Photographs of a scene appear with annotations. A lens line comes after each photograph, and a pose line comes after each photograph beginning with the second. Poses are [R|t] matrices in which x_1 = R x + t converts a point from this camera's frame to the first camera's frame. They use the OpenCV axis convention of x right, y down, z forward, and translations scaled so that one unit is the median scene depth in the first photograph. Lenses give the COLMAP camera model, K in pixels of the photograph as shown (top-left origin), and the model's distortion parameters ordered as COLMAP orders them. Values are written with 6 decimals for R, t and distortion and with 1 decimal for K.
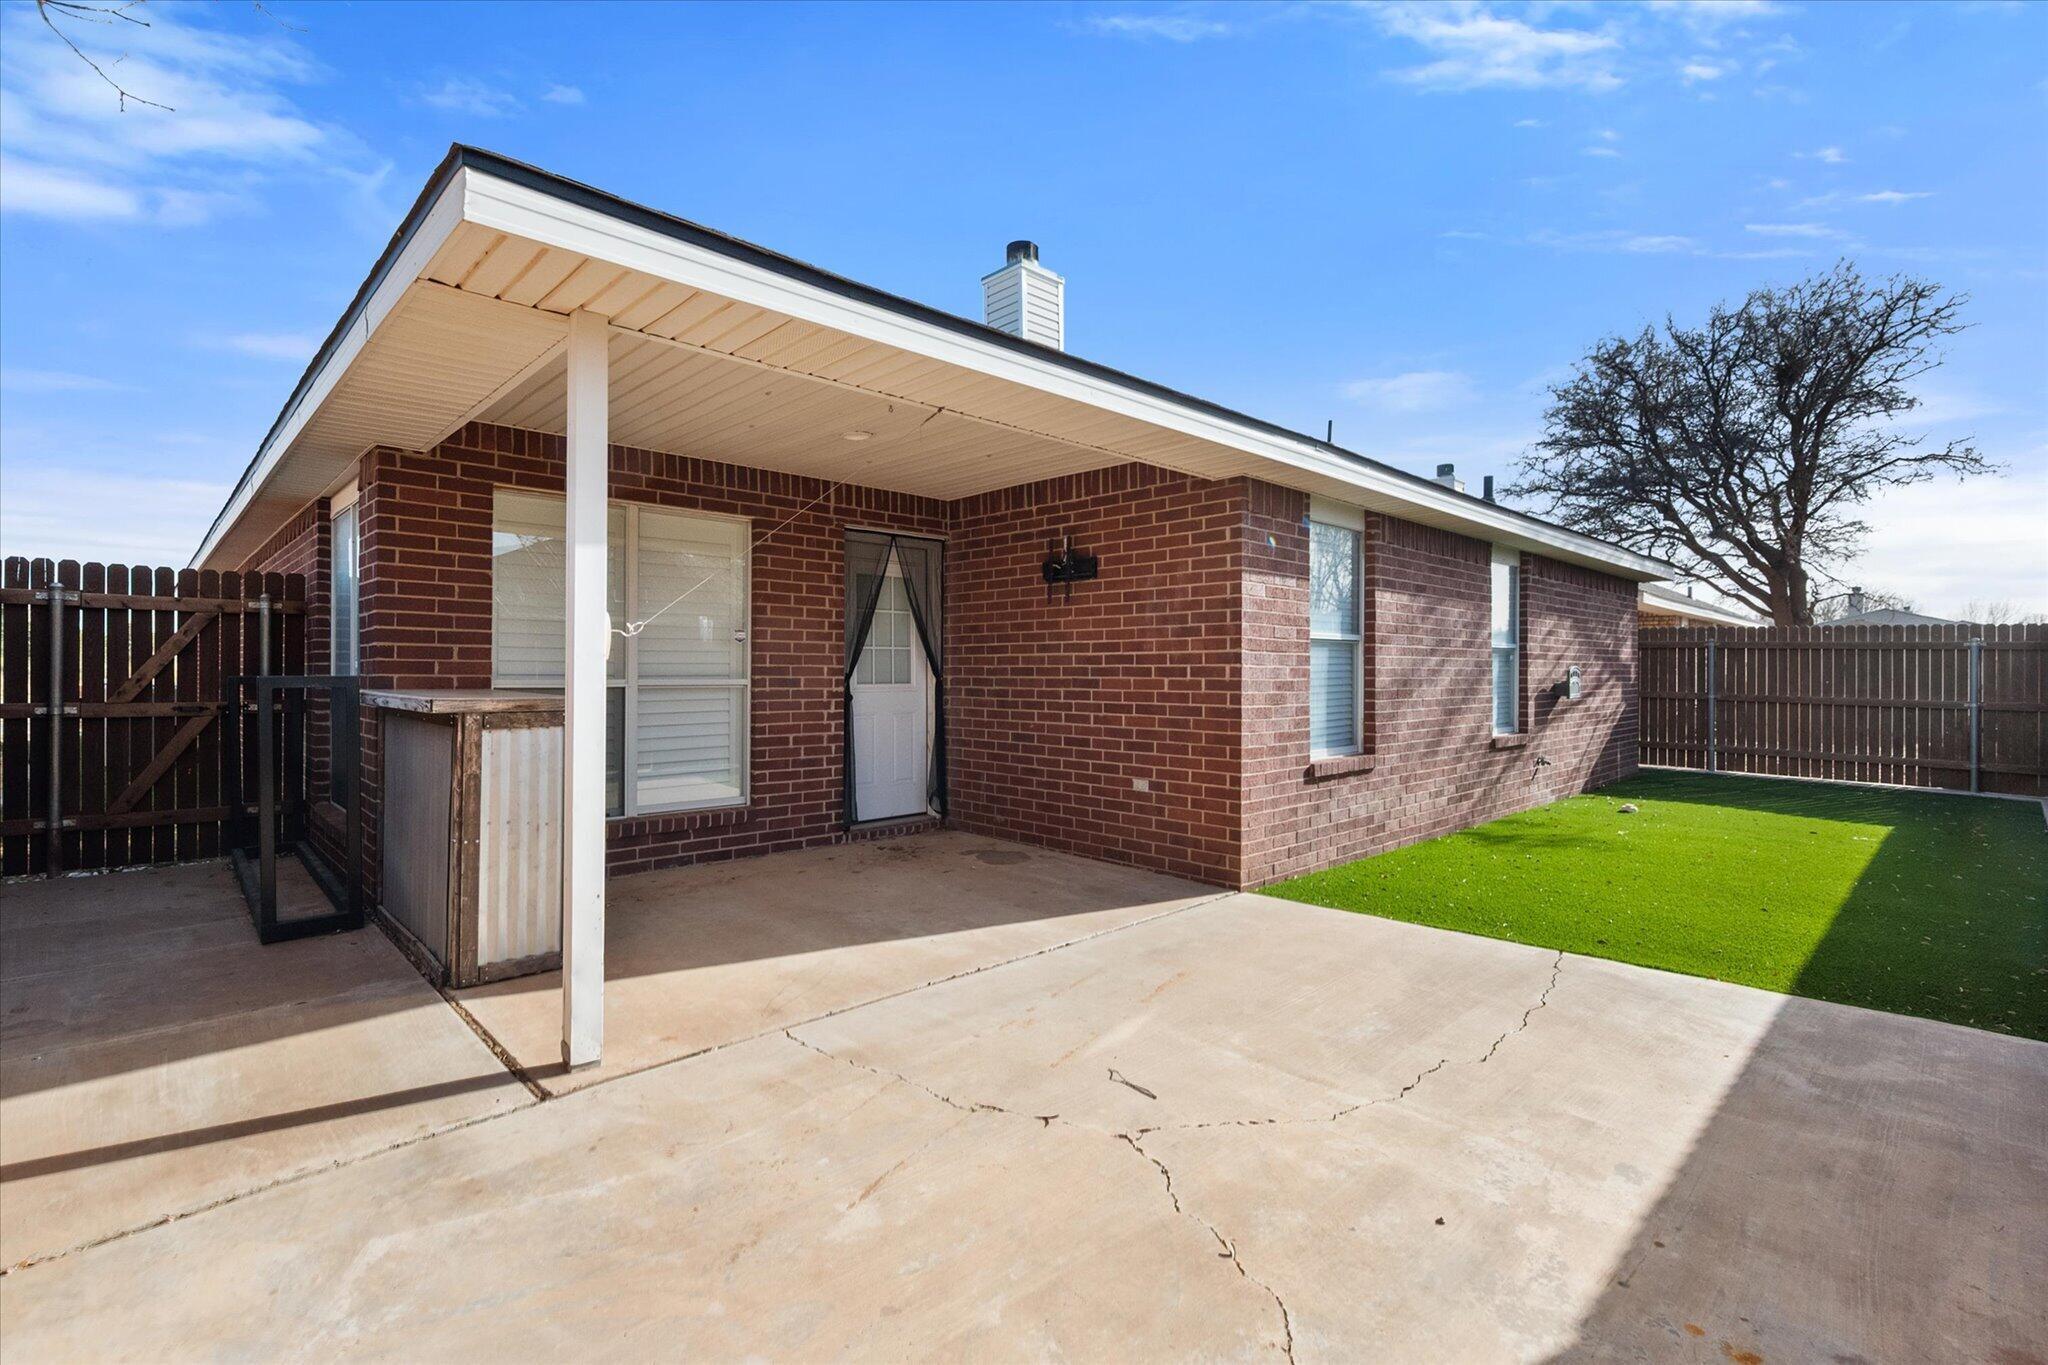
lens RADIAL K [[924.5, 0, 1026.6], [0, 924.5, 677.7], [0, 0, 1]] dist [0.000839, 0.000393]
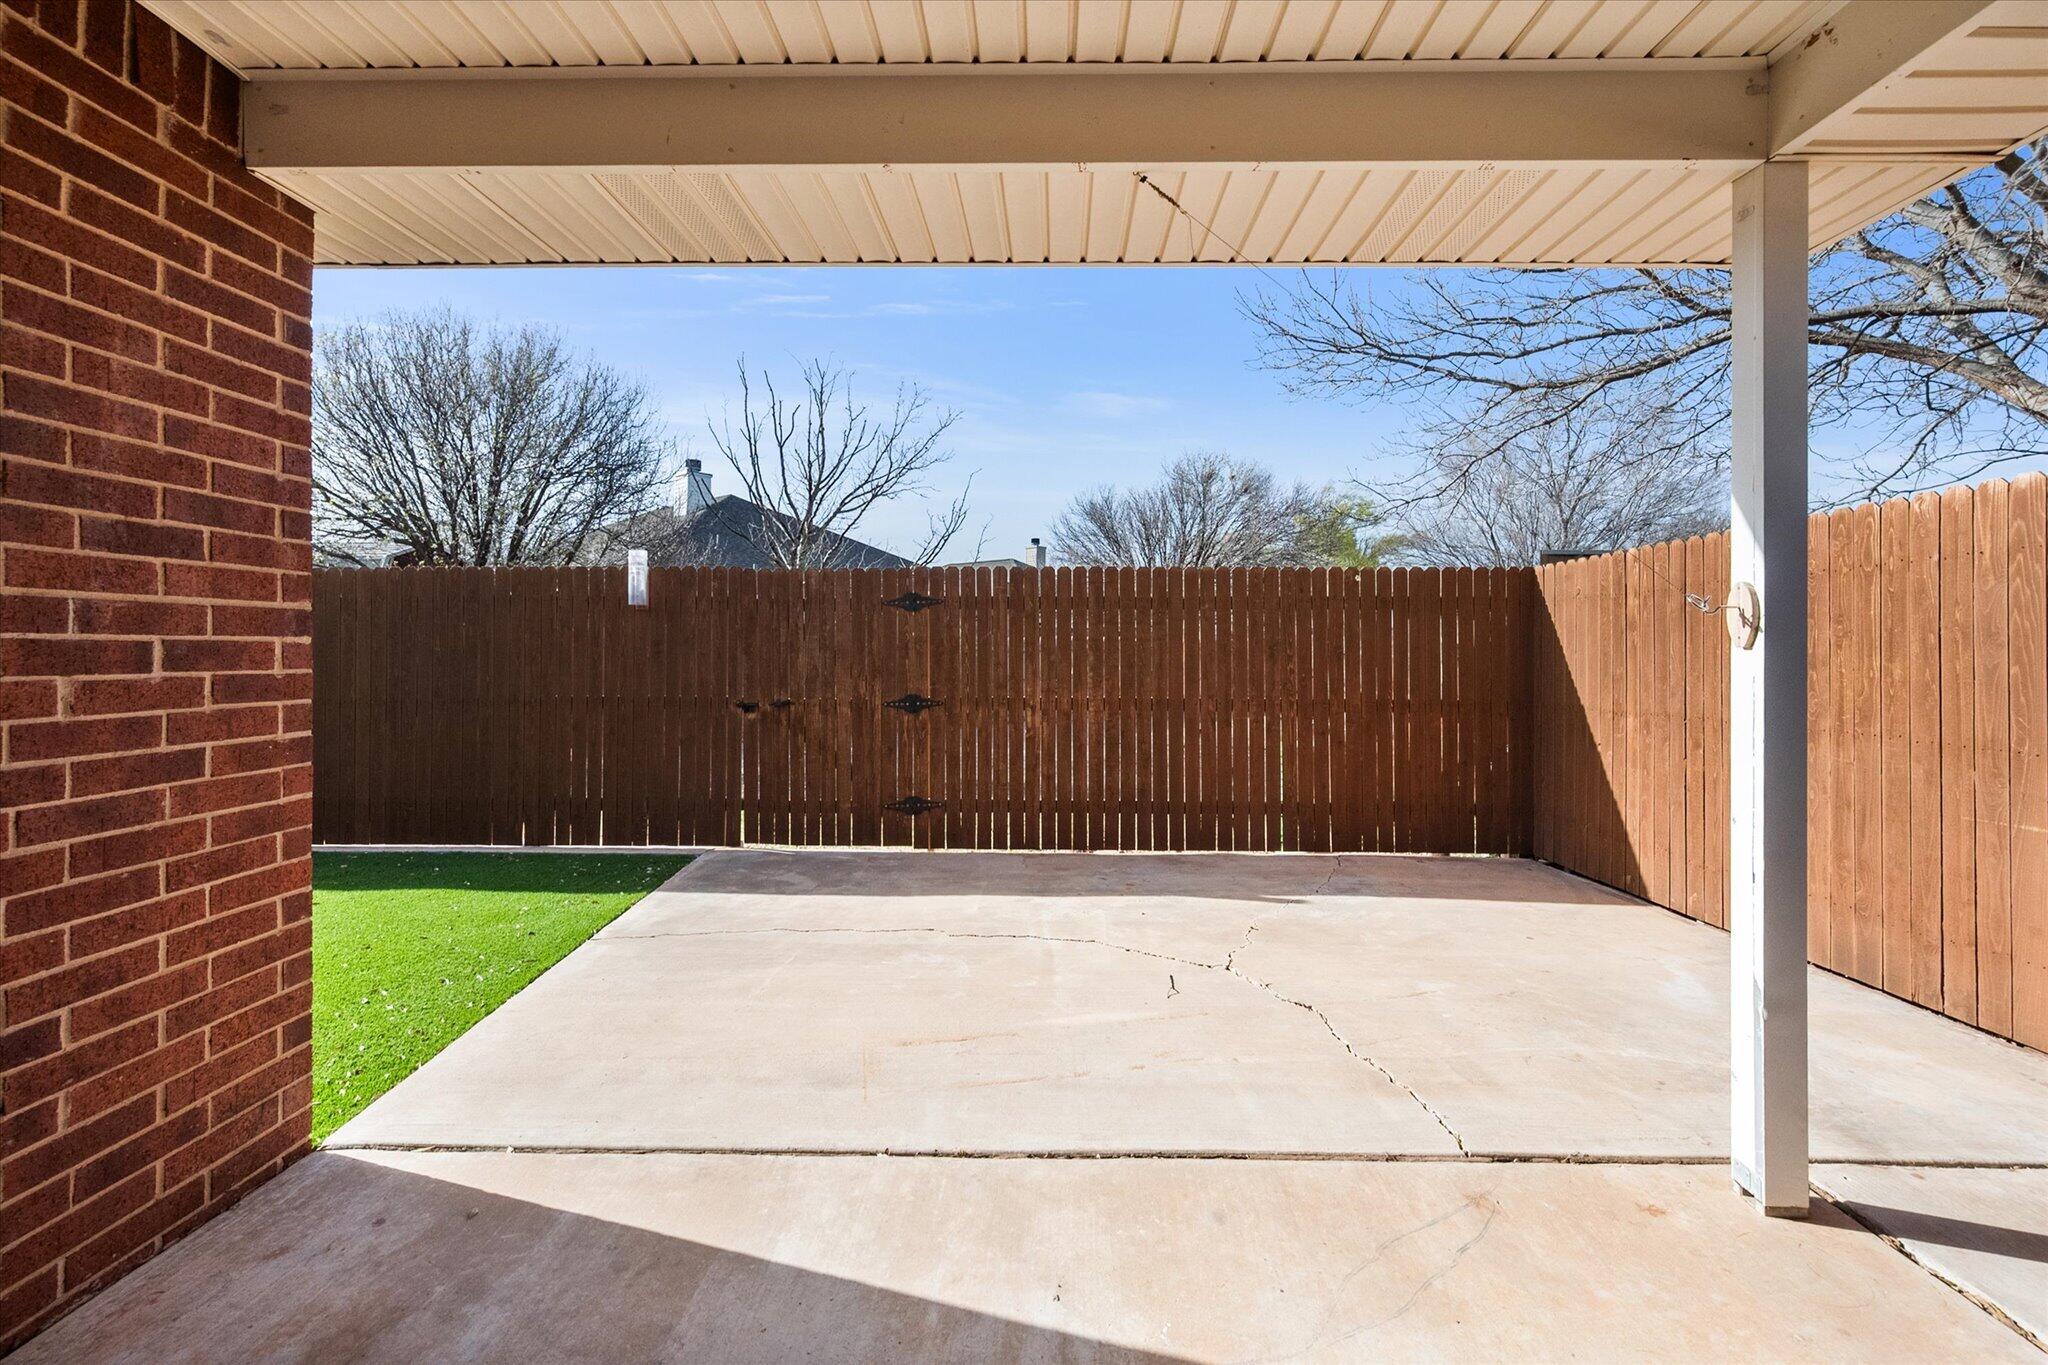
lens RADIAL K [[807.7, 0, 1040.9], [0, 807.7, 644.2], [0, 0, 1]] dist [-0.001728, 0.000187]
pose [[-0.705293, -0.002596, 0.708911, -0.494002], [-0.002184, 0.999997, 0.001489, -0.021589], [-0.708913, -0.000498, -0.705296, 1.746354]]
